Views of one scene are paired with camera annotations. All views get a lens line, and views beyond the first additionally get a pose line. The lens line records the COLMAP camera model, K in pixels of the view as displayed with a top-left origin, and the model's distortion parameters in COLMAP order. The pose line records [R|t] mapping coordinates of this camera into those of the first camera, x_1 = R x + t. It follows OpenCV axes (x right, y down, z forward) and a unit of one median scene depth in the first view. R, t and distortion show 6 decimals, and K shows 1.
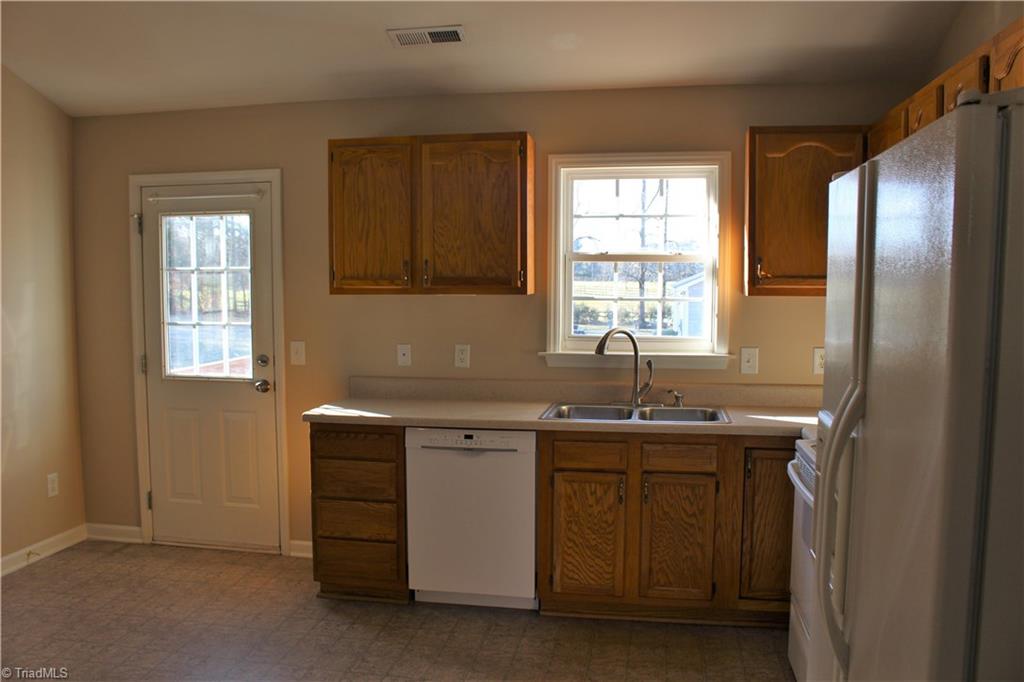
lens RADIAL K [[835.0, 0, 510.2], [0, 835.0, 346.2], [0, 0, 1]] dist [-0.164603, 0.135324]
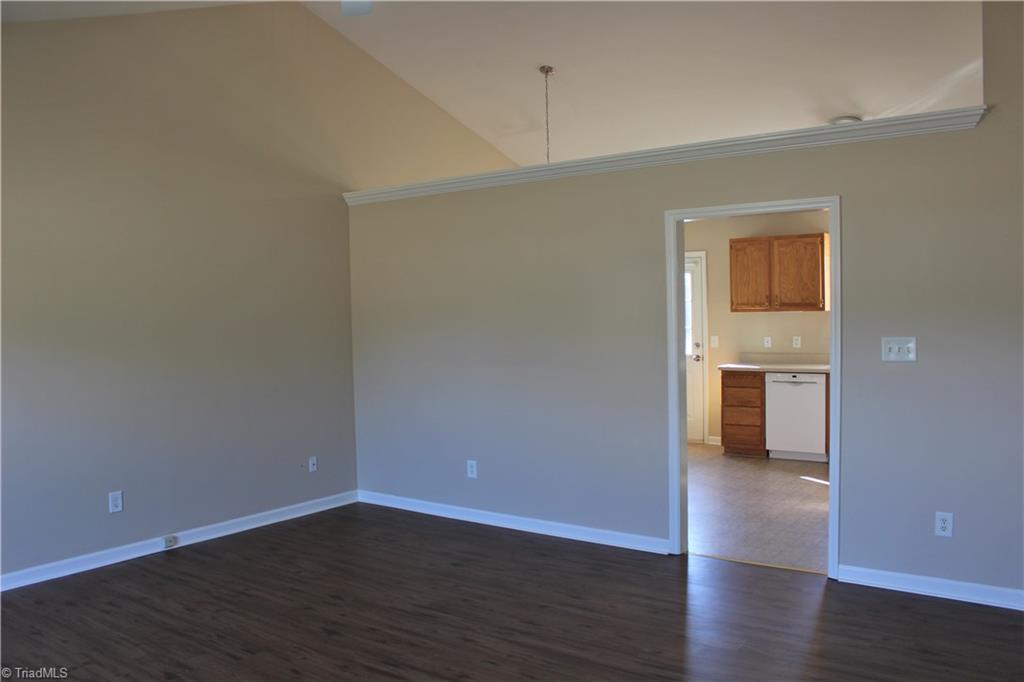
lens RADIAL K [[835.0, 0, 510.2], [0, 835.0, 346.2], [0, 0, 1]] dist [-0.164603, 0.135324]
pose [[0.891861, -0.000396, -0.452309, 0.242658], [-0.010750, 0.999699, -0.022072, 0.080187], [0.452181, 0.024547, 0.891588, -1.179224]]
